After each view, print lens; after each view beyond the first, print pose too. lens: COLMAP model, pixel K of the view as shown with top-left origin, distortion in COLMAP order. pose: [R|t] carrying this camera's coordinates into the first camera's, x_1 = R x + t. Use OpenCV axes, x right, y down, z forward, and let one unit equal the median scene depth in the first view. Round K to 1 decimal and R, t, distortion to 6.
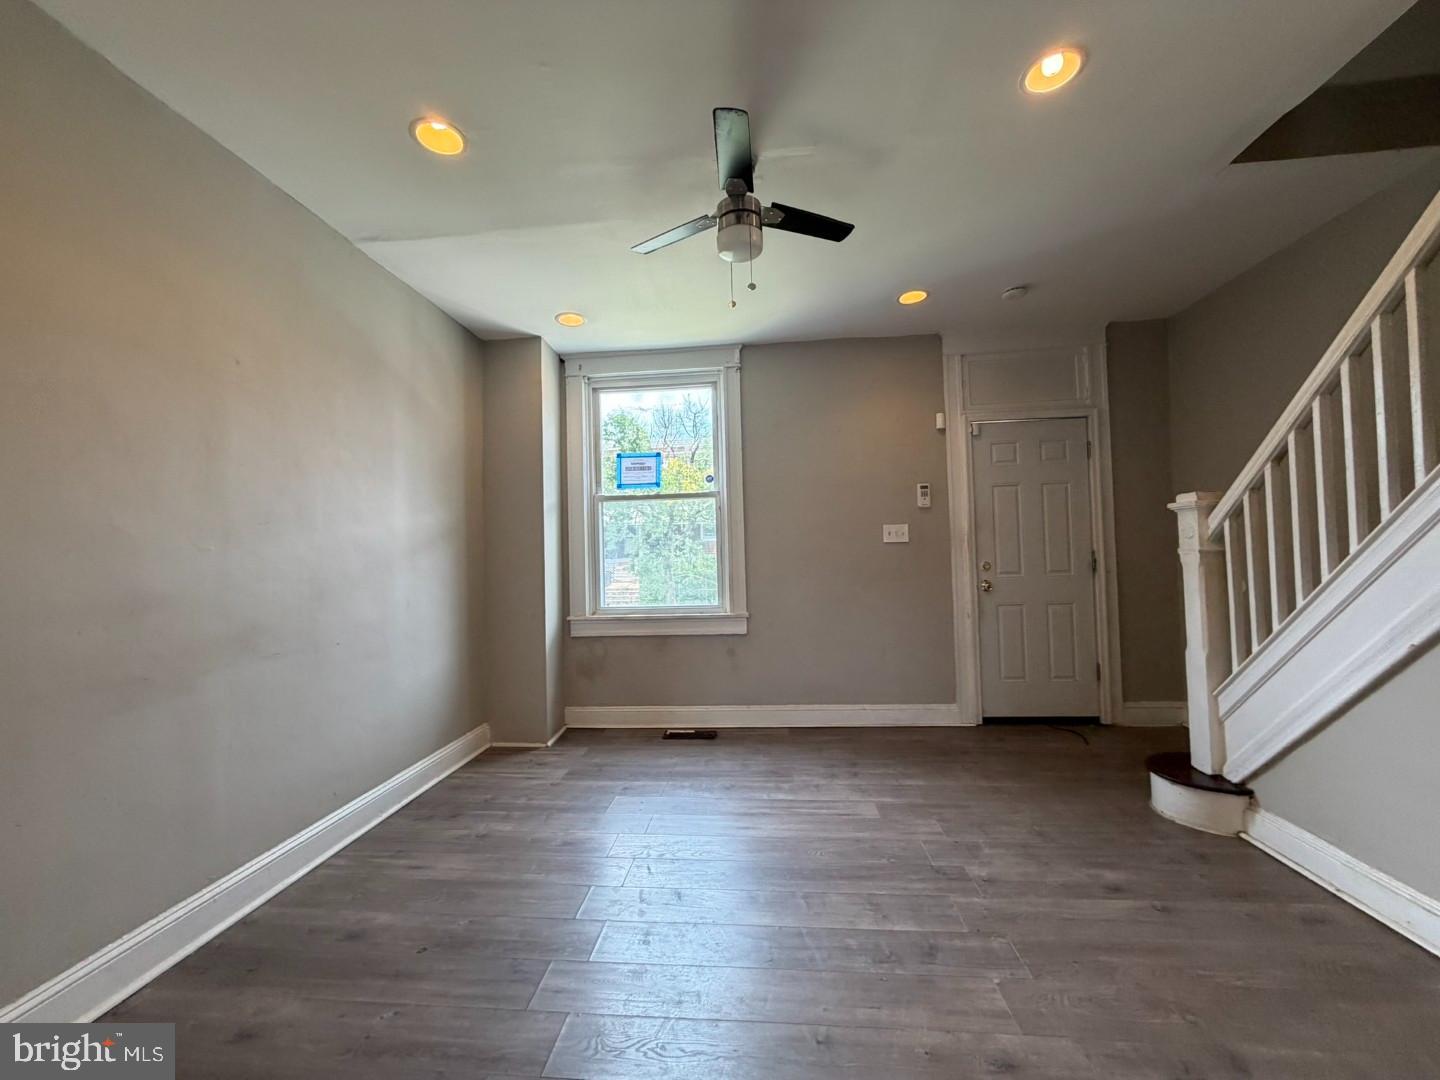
lens RADIAL K [[581.5, 0, 720.0], [0, 581.5, 540.0], [0, 0, 1]] dist [-0.002457, -0.000160]
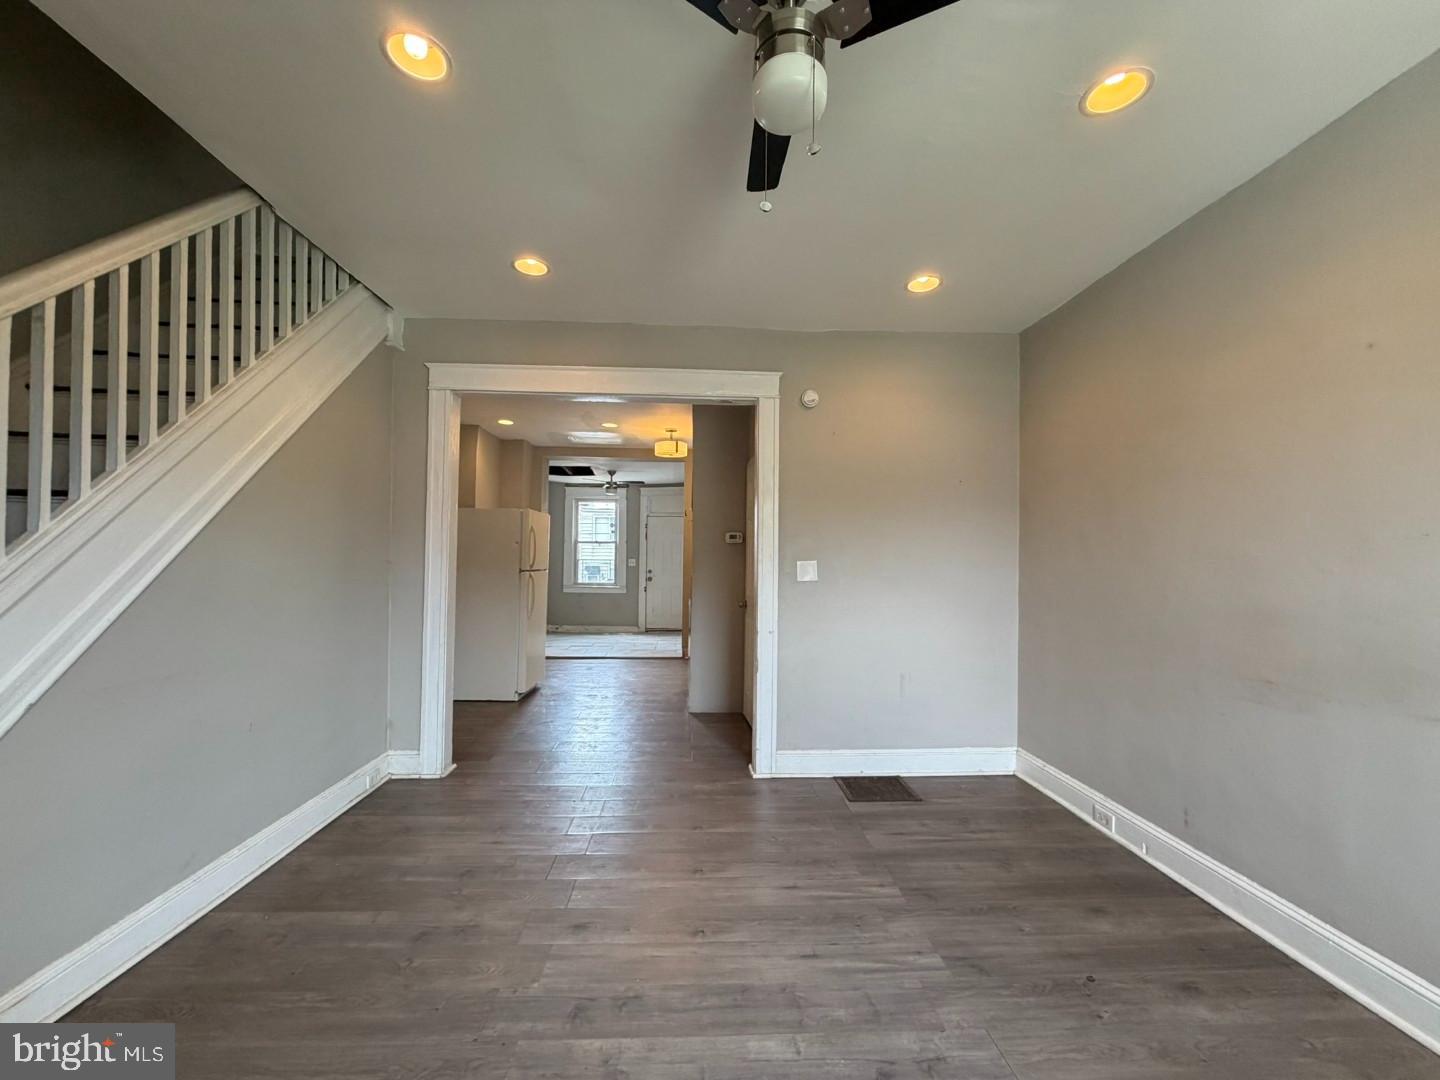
lens RADIAL K [[581.5, 0, 720.0], [0, 581.5, 540.0], [0, 0, 1]] dist [-0.002457, -0.000160]
pose [[-0.989804, 0.013677, -0.141777, 0.216607], [0.020665, 0.998637, -0.047931, -0.009546], [0.140928, -0.050372, -0.988738, 1.690551]]
